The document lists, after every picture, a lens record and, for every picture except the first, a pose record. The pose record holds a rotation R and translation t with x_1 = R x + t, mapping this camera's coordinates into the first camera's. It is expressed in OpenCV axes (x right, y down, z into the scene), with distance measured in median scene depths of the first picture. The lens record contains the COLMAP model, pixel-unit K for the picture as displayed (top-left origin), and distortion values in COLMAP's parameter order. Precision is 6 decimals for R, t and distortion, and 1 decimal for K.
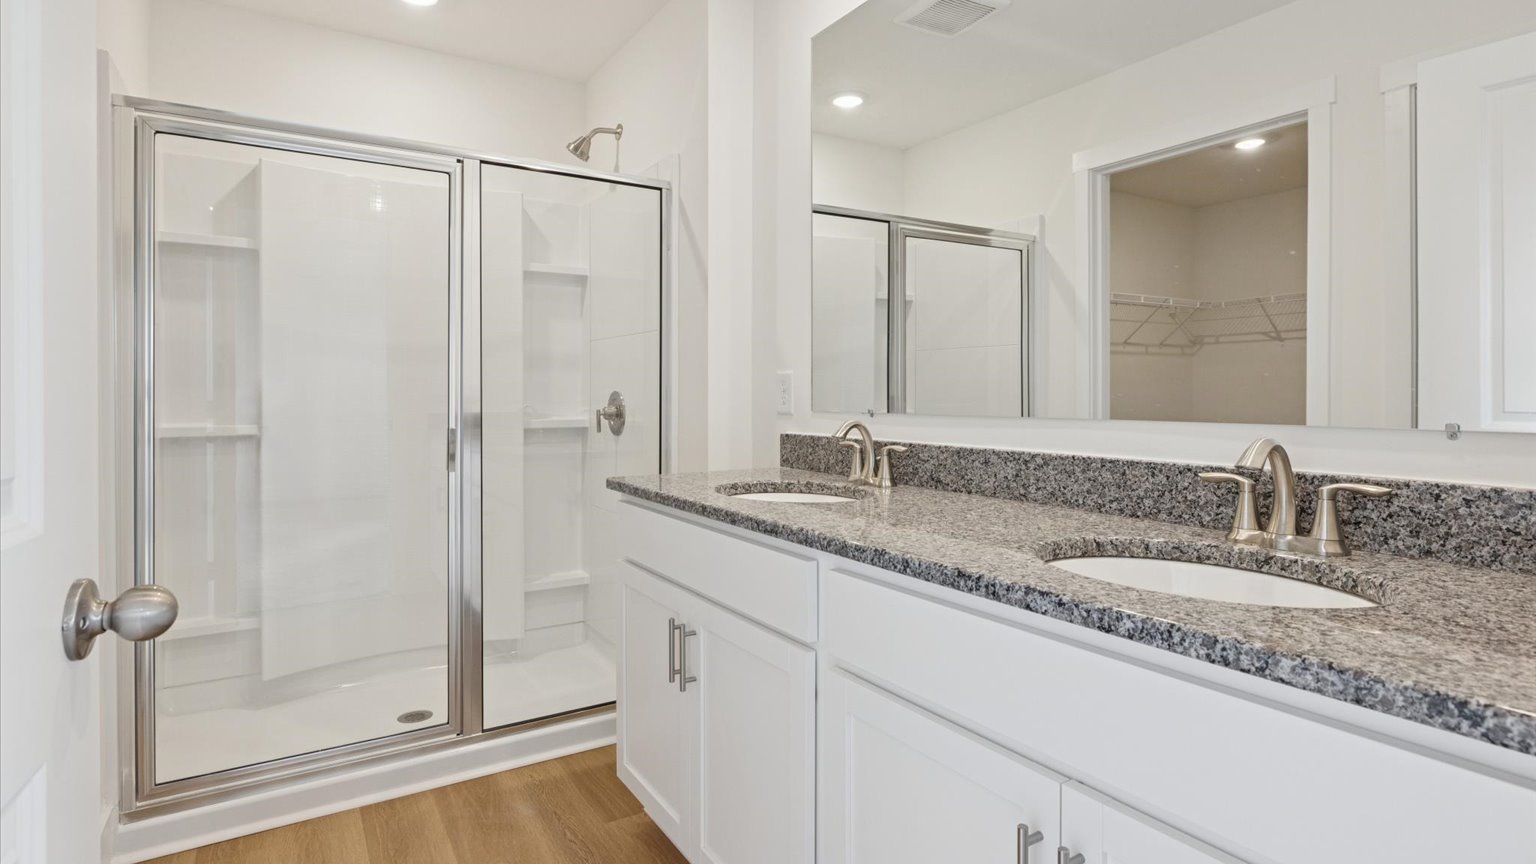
lens RADIAL K [[770.5, 0, 768.0], [0, 770.5, 432.0], [0, 0, 1]] dist [-0.000392, 0.000364]
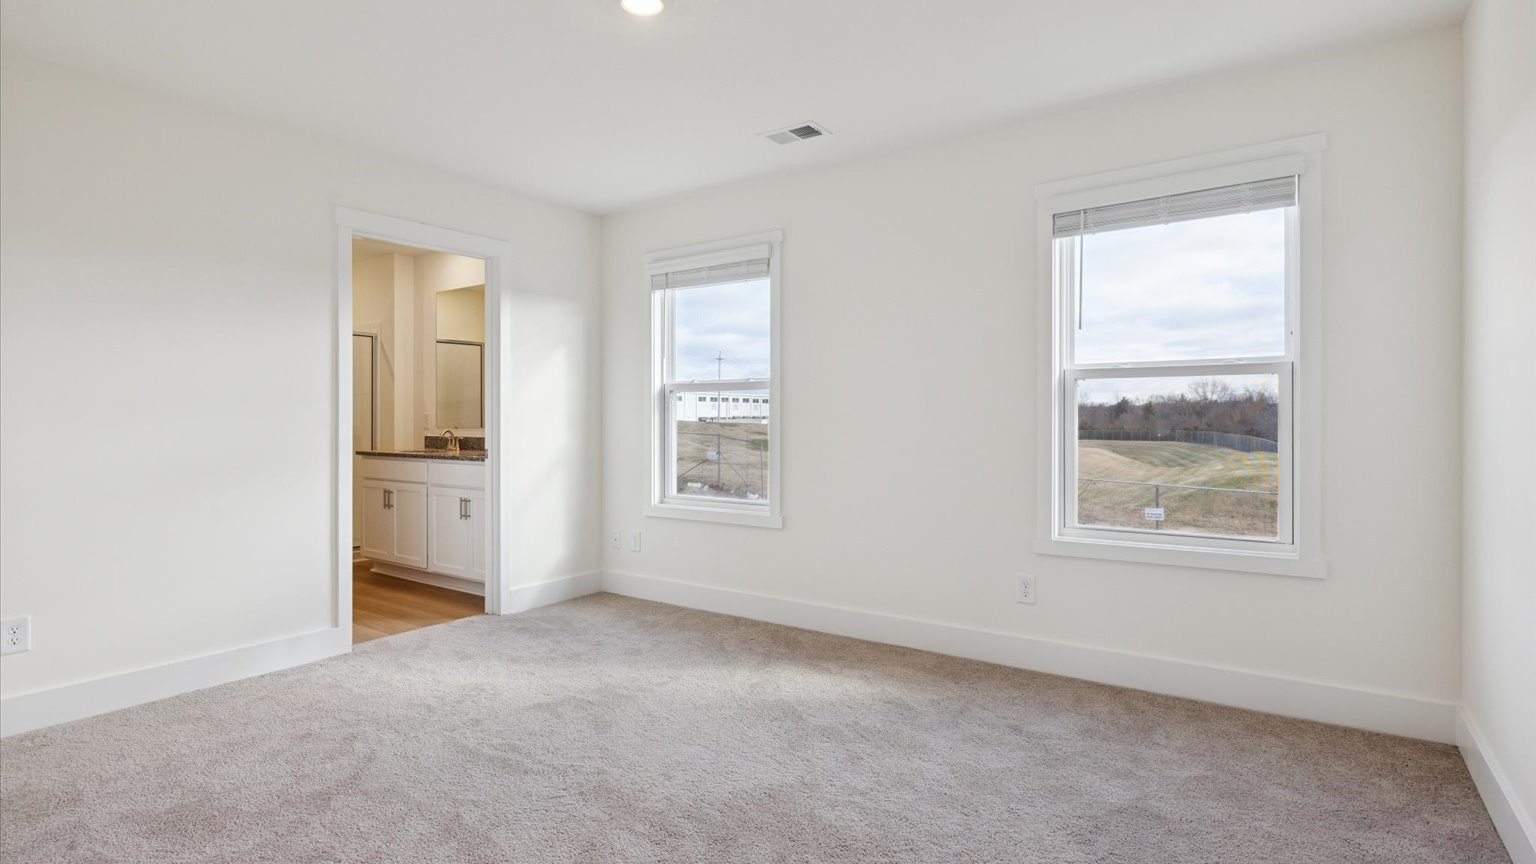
lens RADIAL K [[770.5, 0, 768.0], [0, 770.5, 432.0], [0, 0, 1]] dist [-0.000392, 0.000364]
pose [[0.924307, -0.003324, 0.381636, 0.121626], [0.016606, 0.999365, -0.031514, 0.115328], [-0.381289, 0.035466, 0.923775, -2.430922]]
